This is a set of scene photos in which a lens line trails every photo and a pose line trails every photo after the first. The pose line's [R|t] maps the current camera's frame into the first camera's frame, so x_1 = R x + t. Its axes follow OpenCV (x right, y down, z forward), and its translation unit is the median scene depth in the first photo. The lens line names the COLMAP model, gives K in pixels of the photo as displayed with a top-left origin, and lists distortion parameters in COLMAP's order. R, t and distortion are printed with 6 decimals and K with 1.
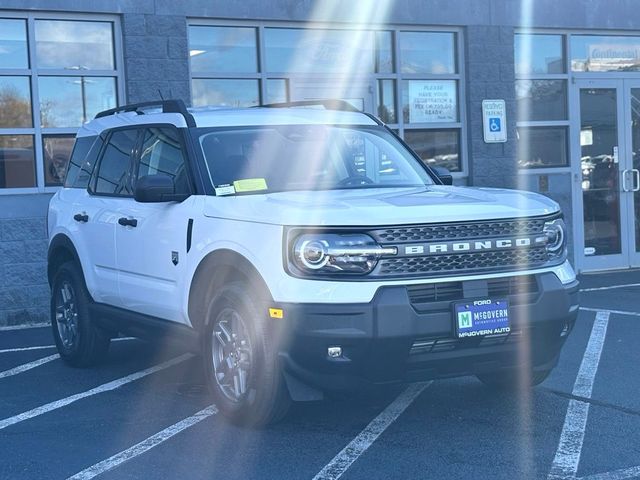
lens RADIAL K [[1736.3, 0, 466.1], [0, 1736.3, 290.2], [0, 0, 1]] dist [0.007748, -0.418781]
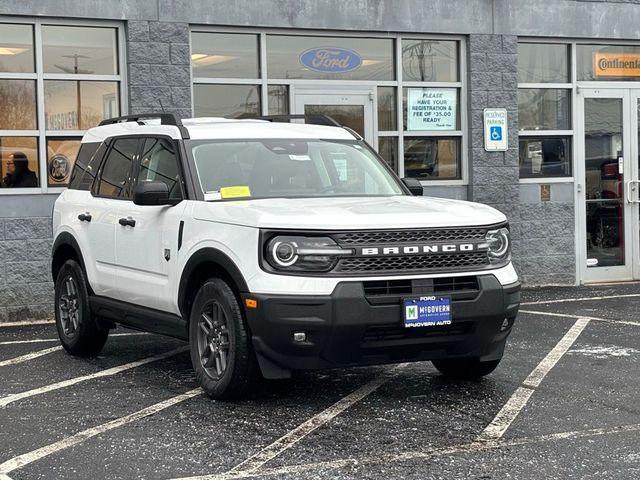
lens RADIAL K [[2073.9, 0, 469.2], [0, 2073.9, 327.6], [0, 0, 1]] dist [-0.077235, 0.216708]
pose [[0.999363, 0.022176, -0.027949, 0.044491], [-0.021990, 0.999734, 0.006949, 0.009751], [0.028096, -0.006330, 0.999585, -0.227281]]
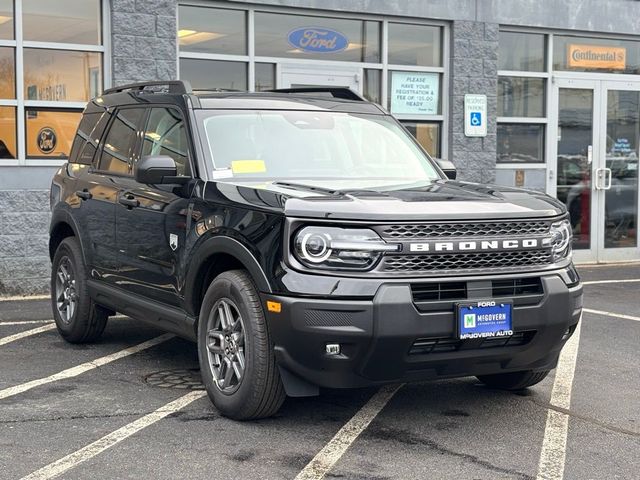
lens RADIAL K [[1611.1, 0, 532.6], [0, 1611.1, 295.4], [0, 0, 1]] dist [0.107617, -0.652041]
pose [[0.996542, 0.040353, 0.072641, -0.018156], [-0.041414, 0.999055, 0.013162, -0.006192], [-0.072041, -0.016125, 0.997271, 0.054944]]
